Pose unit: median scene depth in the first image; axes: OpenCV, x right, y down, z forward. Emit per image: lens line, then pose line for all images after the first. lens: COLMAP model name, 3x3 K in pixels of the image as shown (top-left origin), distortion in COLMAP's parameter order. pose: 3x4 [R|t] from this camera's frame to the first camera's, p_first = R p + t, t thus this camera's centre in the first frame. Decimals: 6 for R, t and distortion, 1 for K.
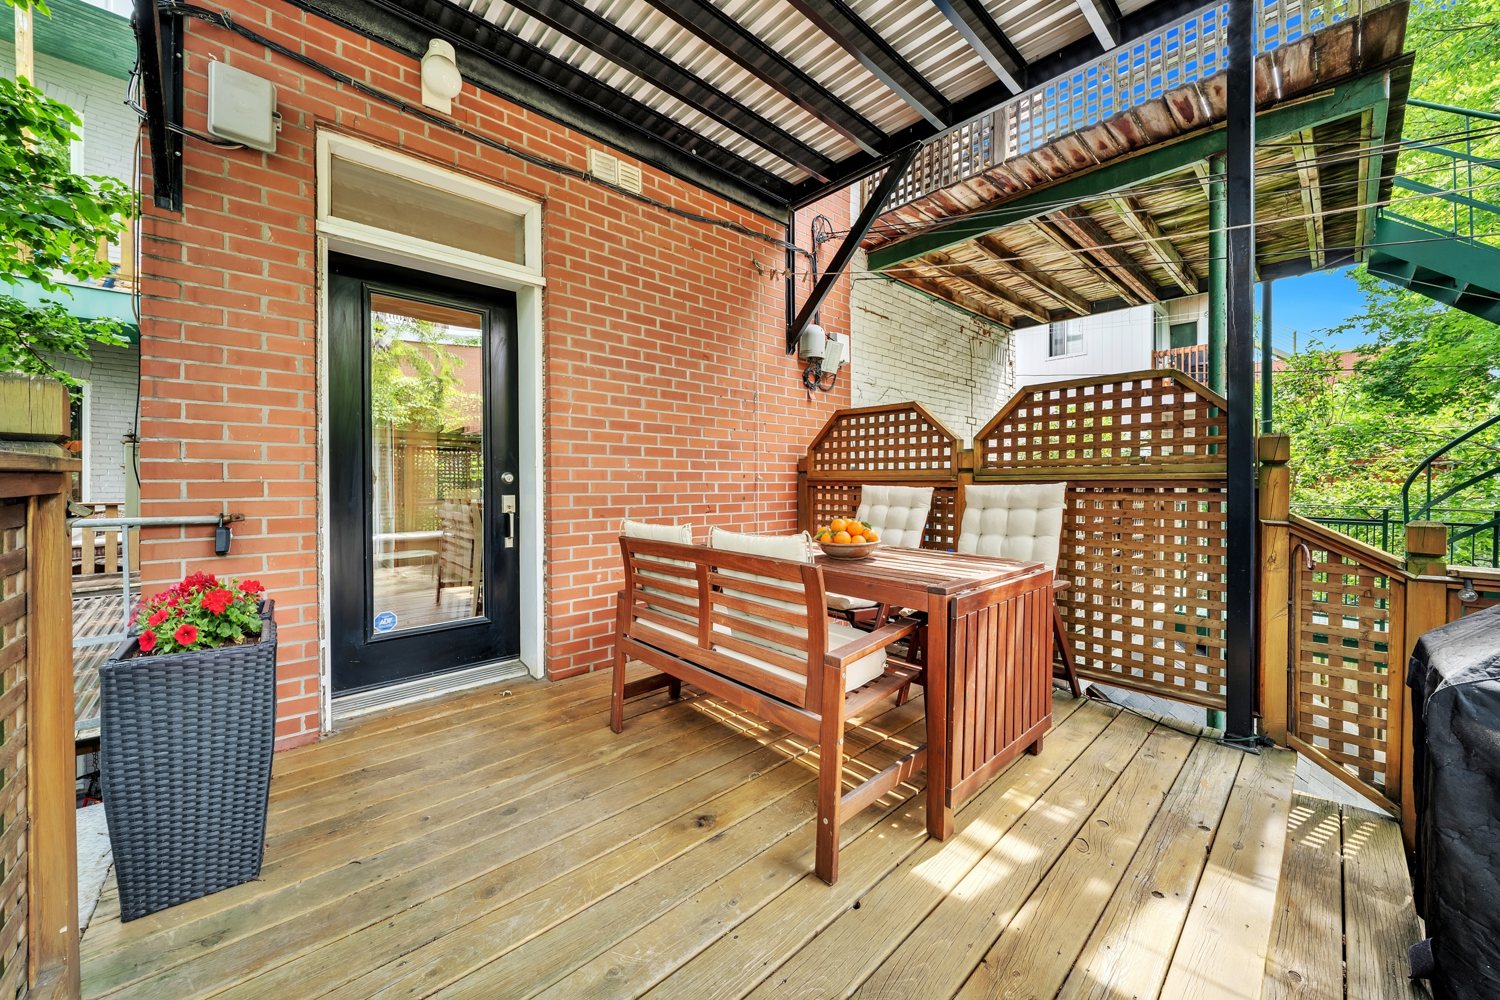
lens RADIAL K [[536.5, 0, 742.8], [0, 536.5, 496.6], [0, 0, 1]] dist [-0.000488, -0.000145]
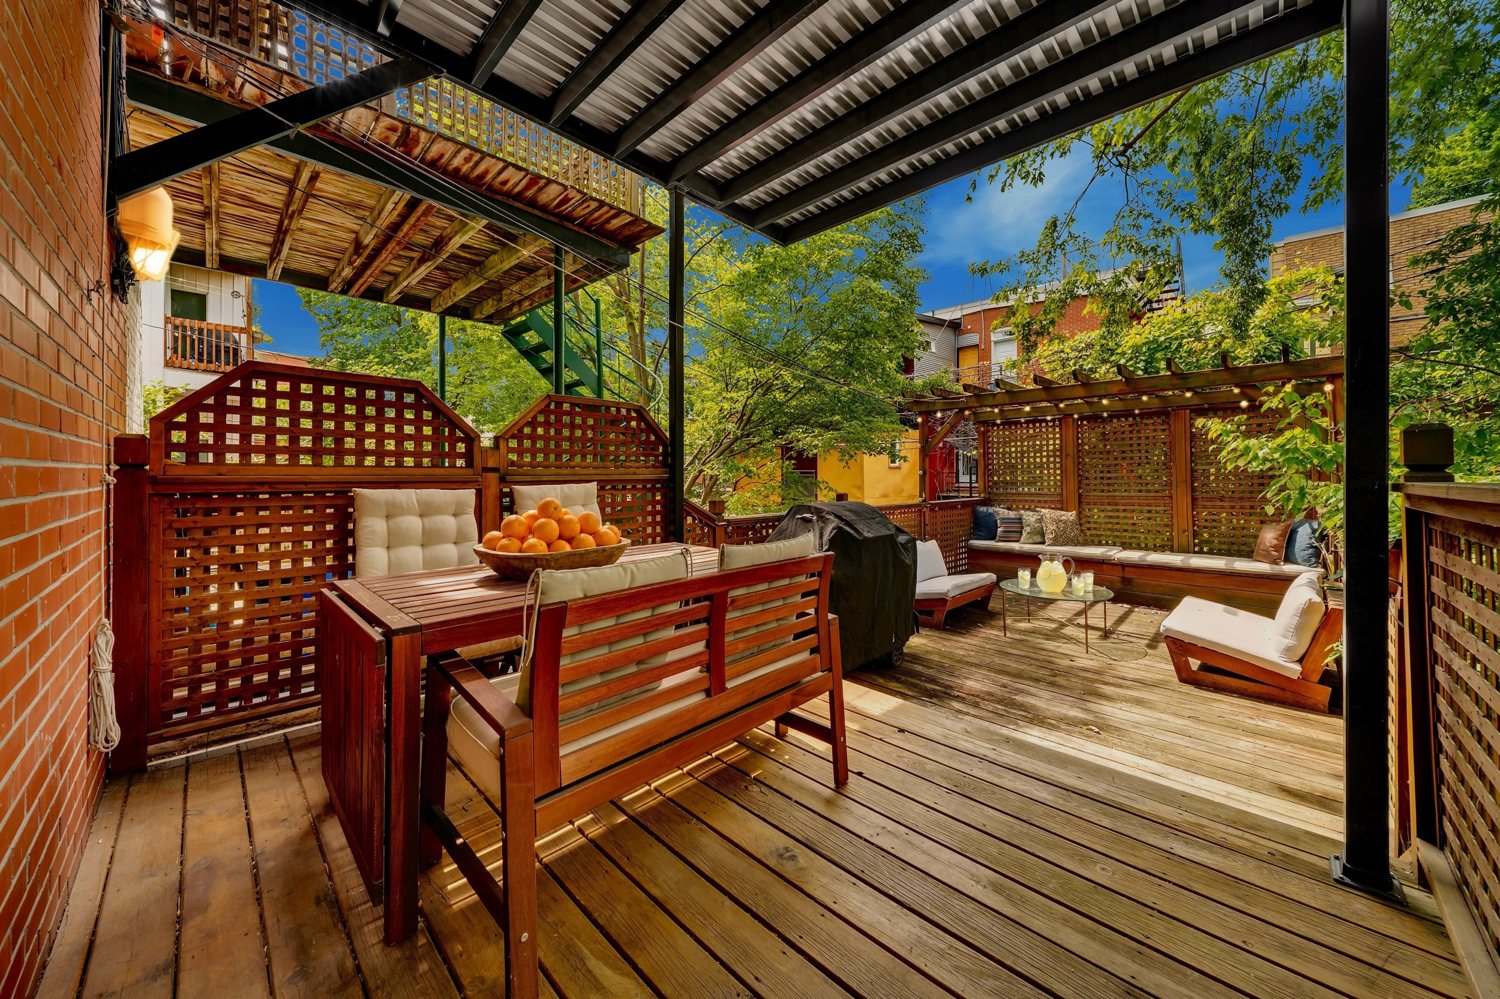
lens RADIAL K [[536.5, 0, 742.8], [0, 536.5, 496.1], [0, 0, 1]] dist [-0.000488, -0.000145]
pose [[-0.065540, -0.027930, 0.997459, -0.499113], [0.038448, 0.998795, 0.030494, -0.014665], [-0.997109, 0.040349, -0.064387, 0.590576]]
